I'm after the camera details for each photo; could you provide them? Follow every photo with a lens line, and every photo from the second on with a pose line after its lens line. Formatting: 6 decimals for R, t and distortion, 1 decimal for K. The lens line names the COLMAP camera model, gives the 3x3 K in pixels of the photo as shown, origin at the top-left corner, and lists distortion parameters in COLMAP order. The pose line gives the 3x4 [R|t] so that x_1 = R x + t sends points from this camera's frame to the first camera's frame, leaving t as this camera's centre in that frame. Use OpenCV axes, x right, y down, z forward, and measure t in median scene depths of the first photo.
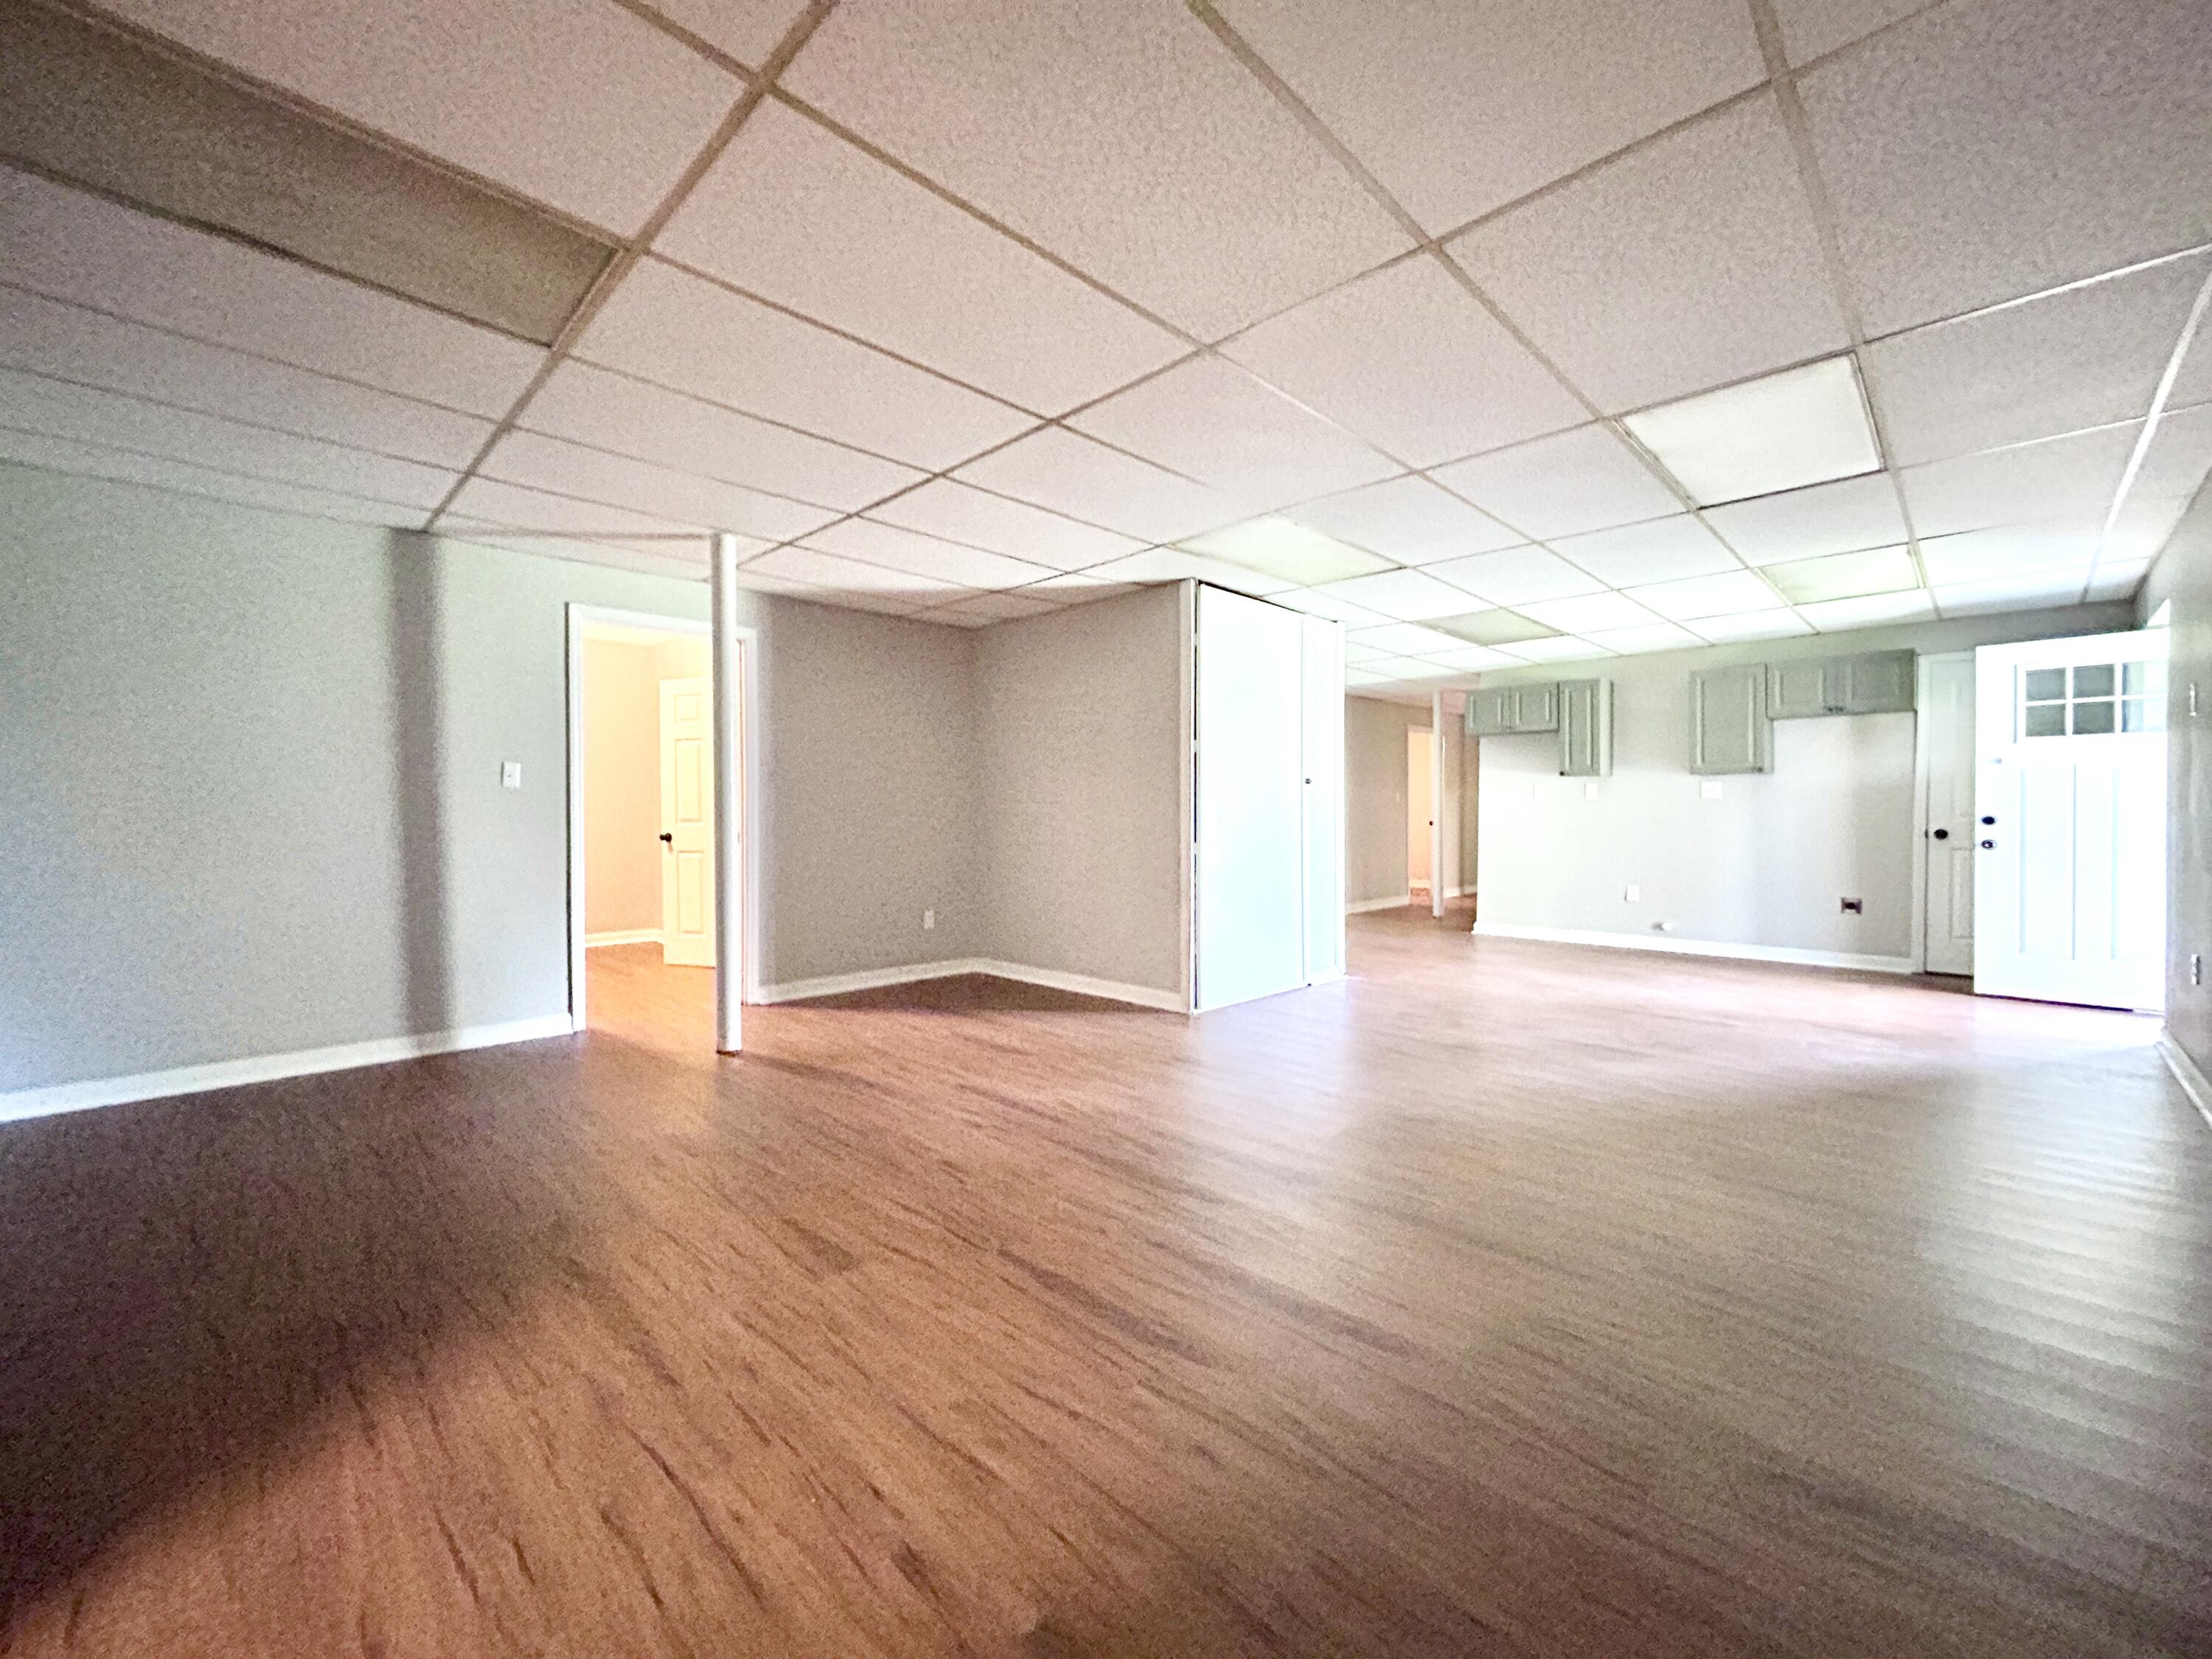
lens RADIAL K [[889.1, 0, 1097.6], [0, 889.1, 826.4], [0, 0, 1]] dist [0.000477, 0.000118]
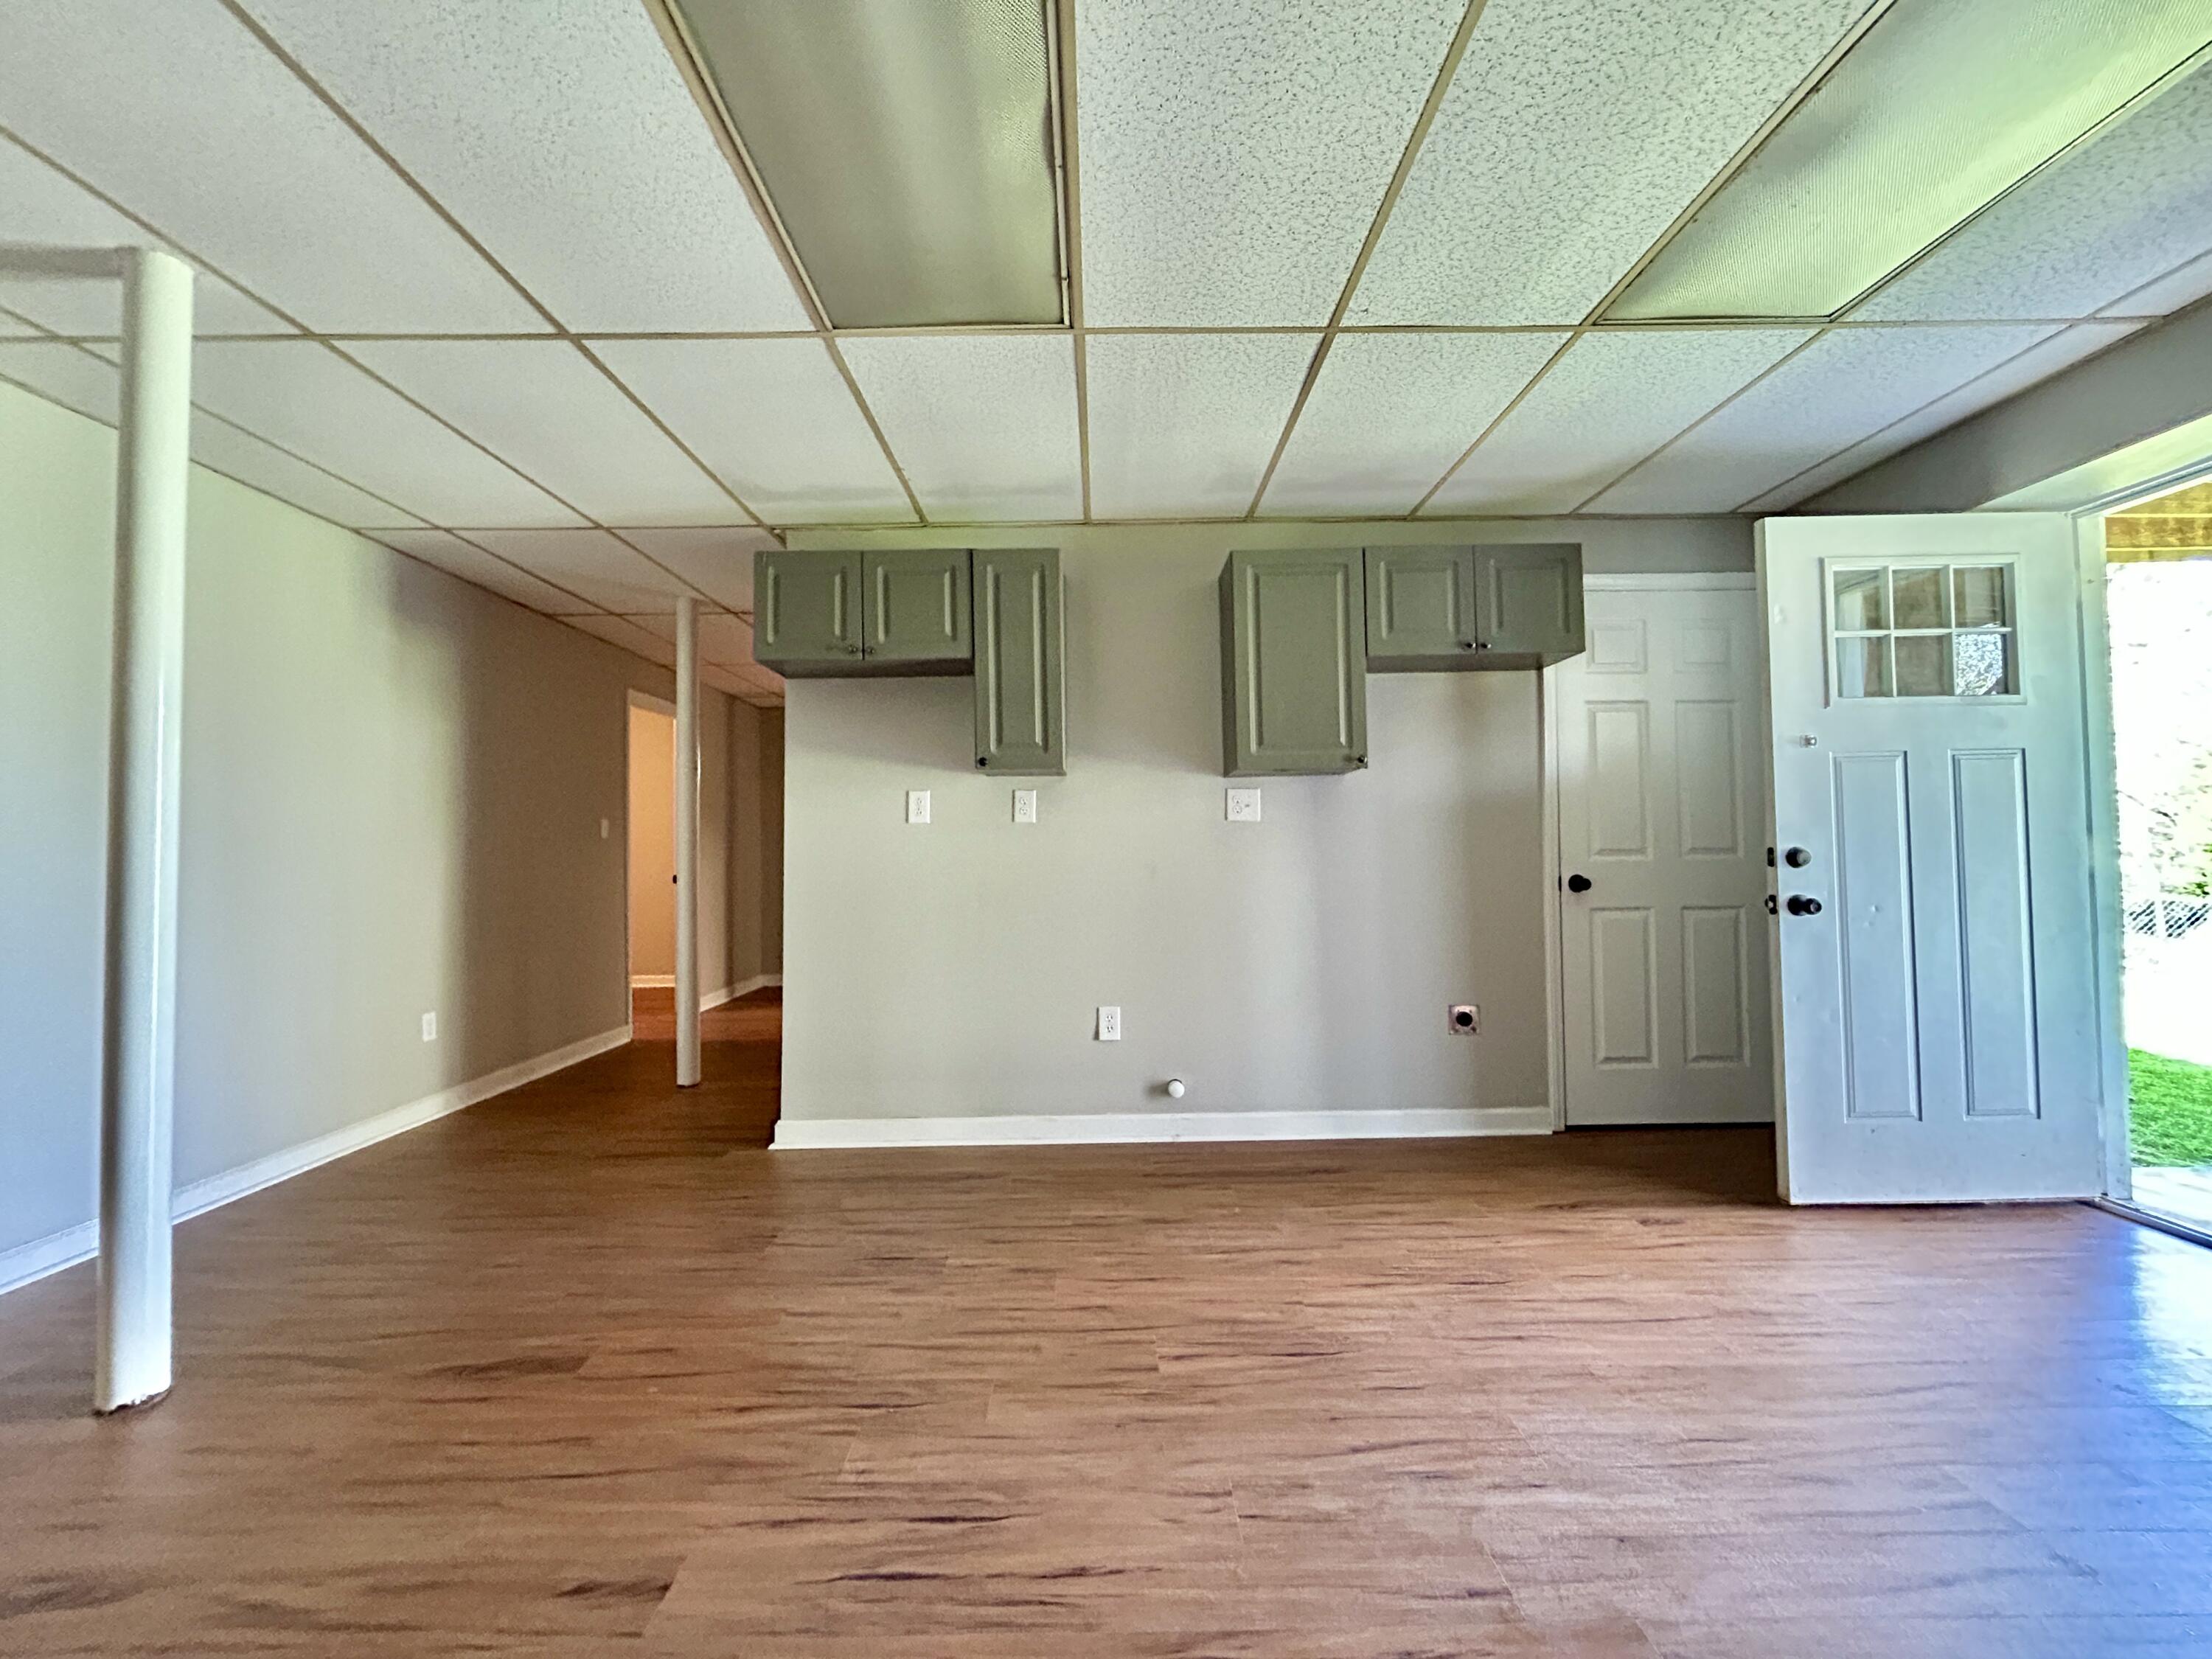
lens RADIAL K [[889.1, 0, 1097.6], [0, 889.1, 826.4], [0, 0, 1]] dist [0.000477, 0.000118]
pose [[0.699968, 0.017448, 0.713961, 0.273910], [0.023537, 0.998595, -0.047479, -0.007484], [-0.713786, 0.050038, 0.698574, 0.710189]]
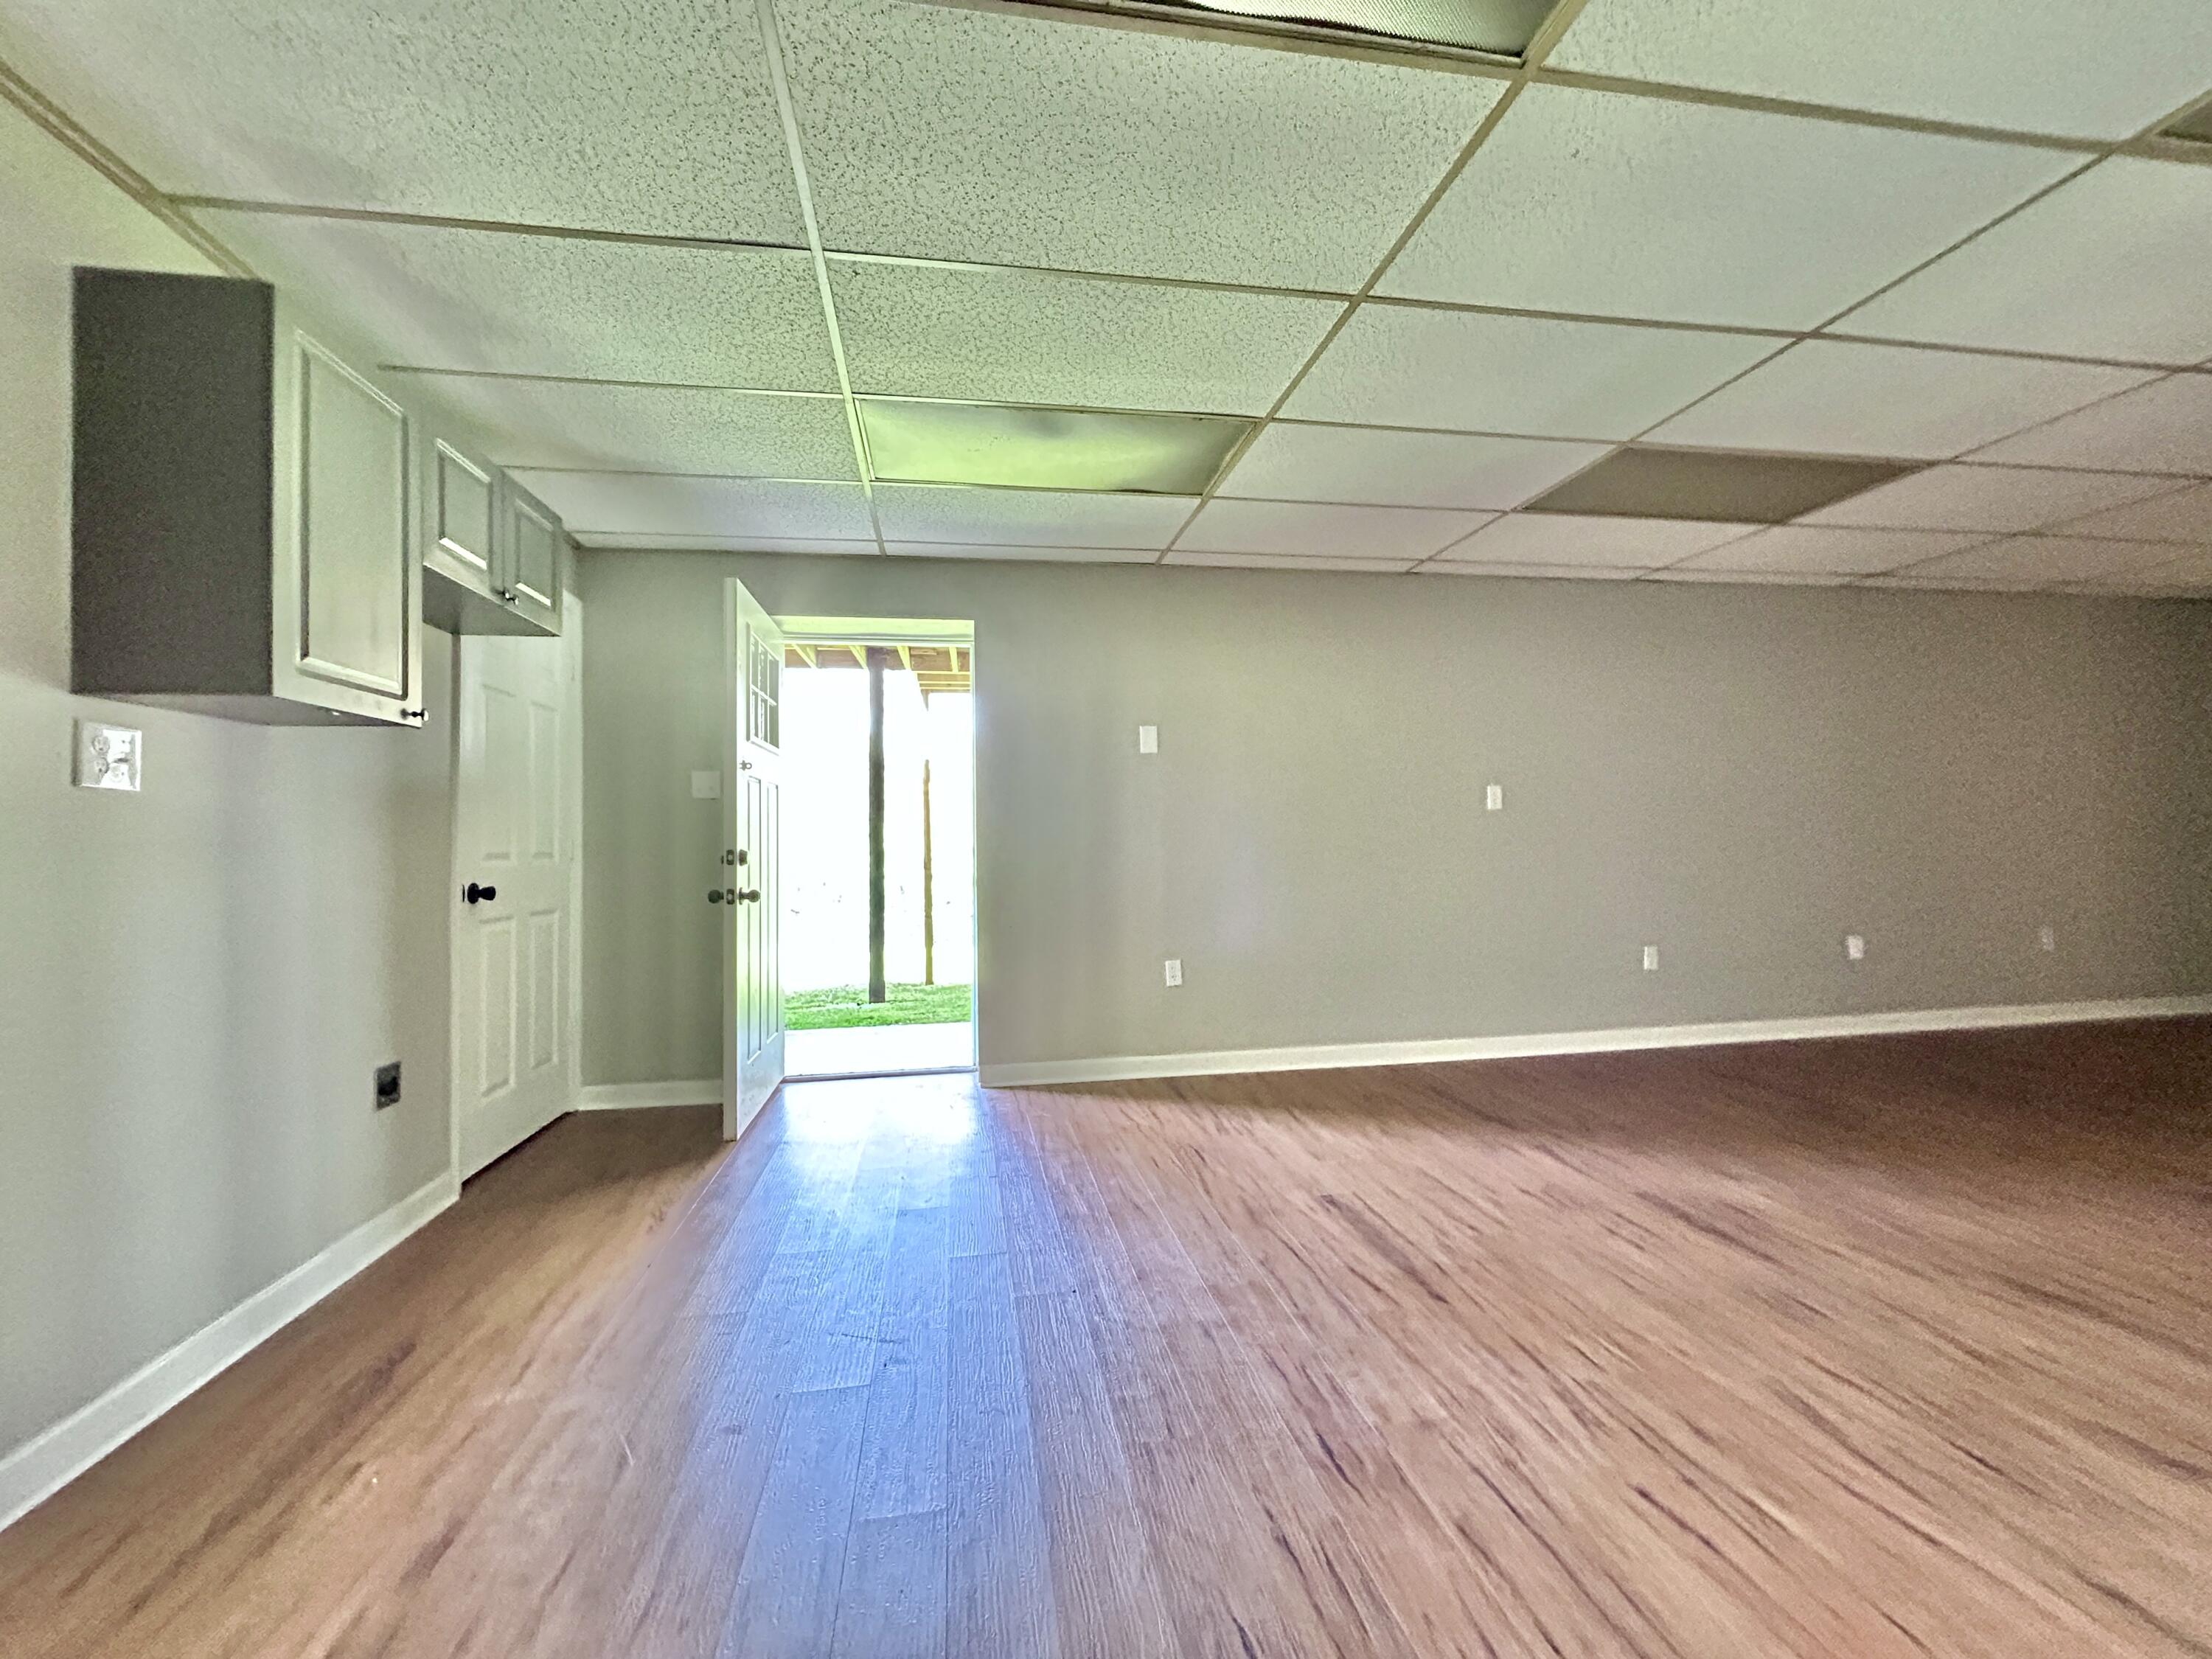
lens RADIAL K [[889.1, 0, 1097.6], [0, 889.1, 826.4], [0, 0, 1]] dist [0.000477, 0.000118]
pose [[-0.810220, 0.030304, 0.585342, 0.326387], [0.030878, 0.999483, -0.009005, -0.011845], [-0.585312, 0.010778, -0.810736, 1.042702]]
